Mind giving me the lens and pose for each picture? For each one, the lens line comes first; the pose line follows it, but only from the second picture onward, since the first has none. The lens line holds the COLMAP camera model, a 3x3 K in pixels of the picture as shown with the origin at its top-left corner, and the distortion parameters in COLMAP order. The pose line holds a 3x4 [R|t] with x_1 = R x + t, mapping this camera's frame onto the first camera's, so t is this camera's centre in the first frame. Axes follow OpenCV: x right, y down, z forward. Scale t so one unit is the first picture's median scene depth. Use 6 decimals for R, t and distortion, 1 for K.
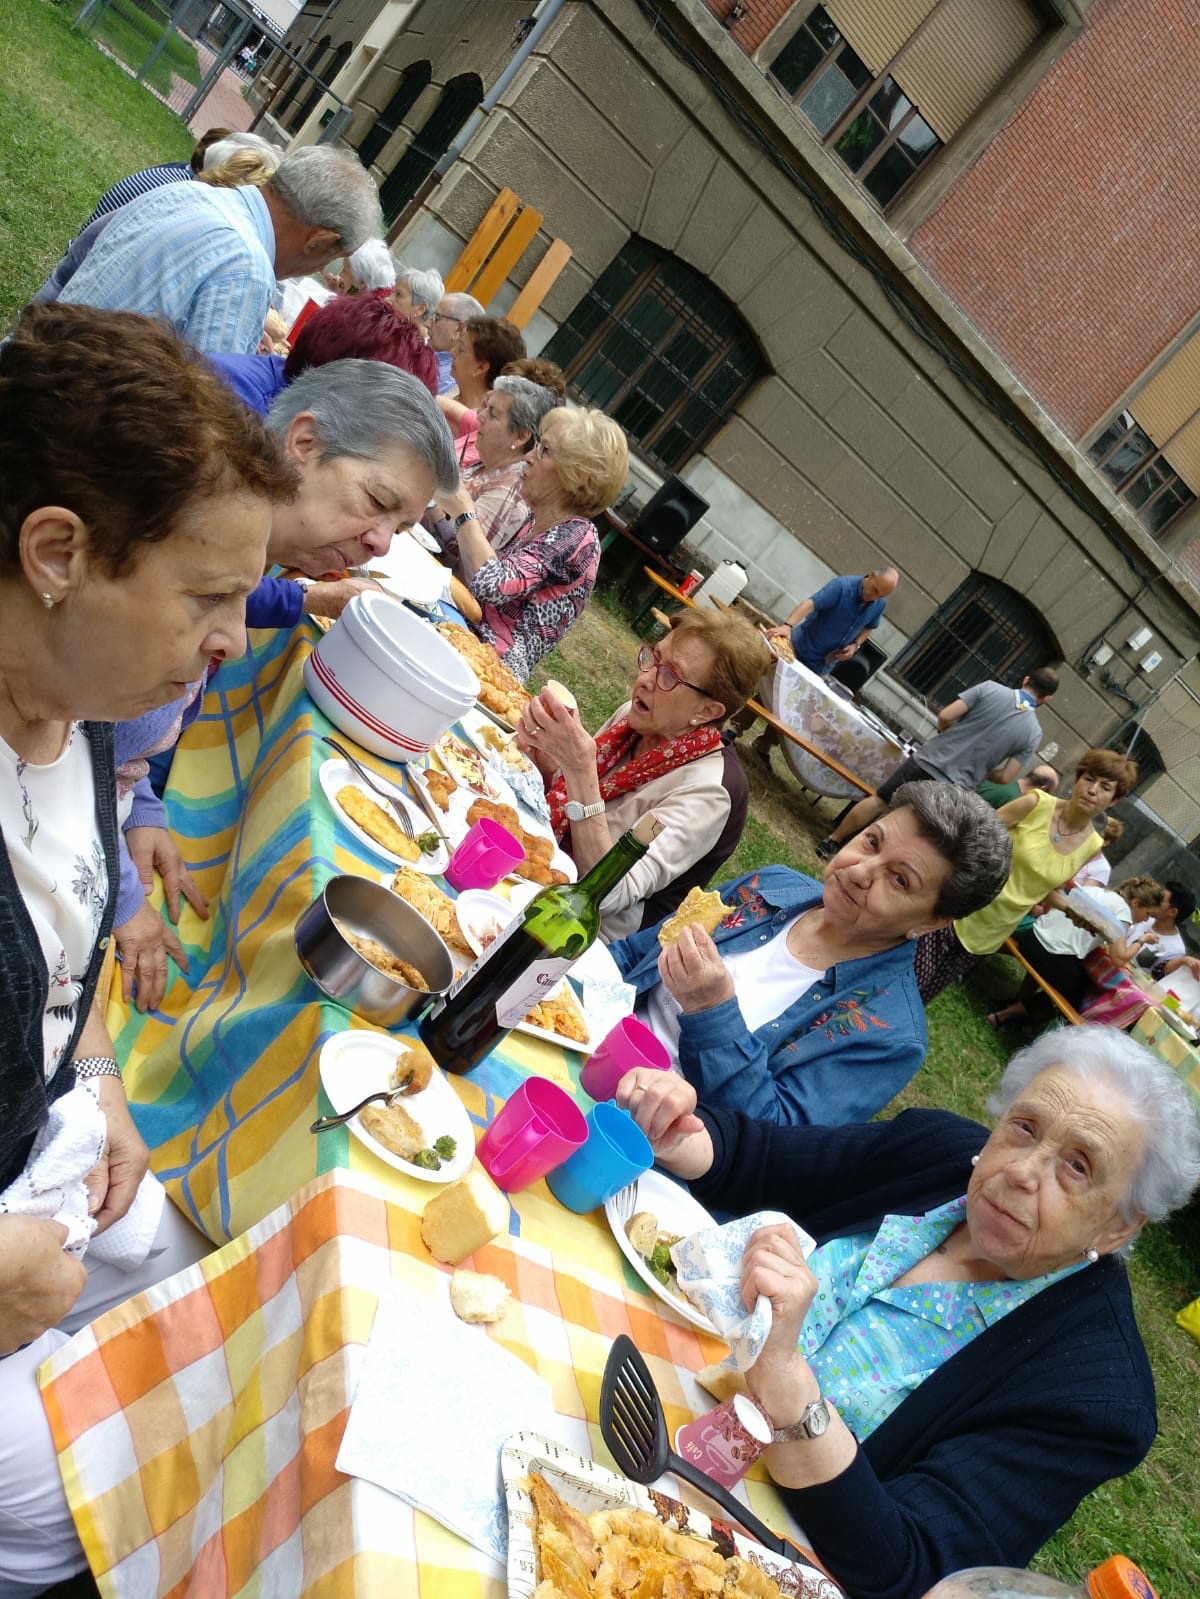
lens RADIAL K [[1279.4, 0, 600.0], [0, 1279.4, 799.5], [0, 0, 1]] dist [-0.018152, 0.054202]
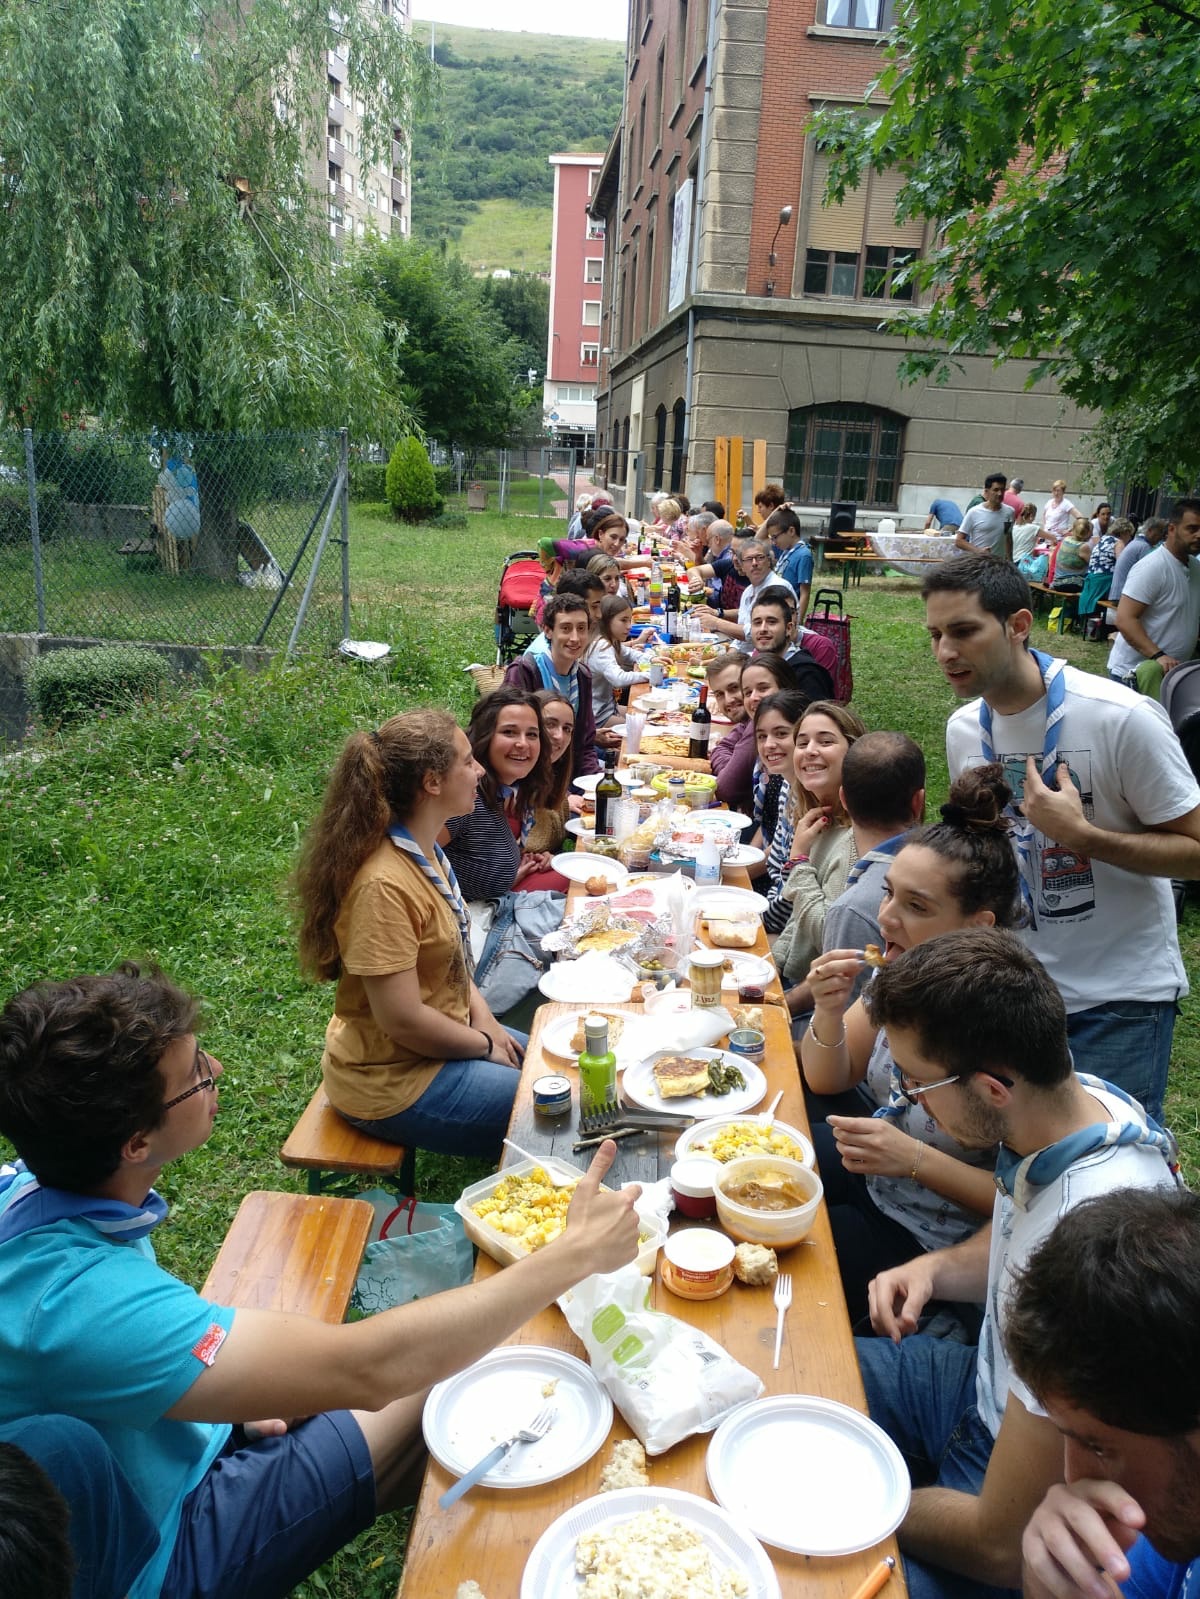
lens RADIAL K [[1279.4, 0, 600.0], [0, 1279.4, 799.5], [0, 0, 1]] dist [-0.018152, 0.054202]
pose [[0.763570, -0.527150, -0.372925, 0.188465], [0.454365, 0.848986, -0.269769, 0.349620], [0.458817, 0.036544, 0.887779, -0.632239]]
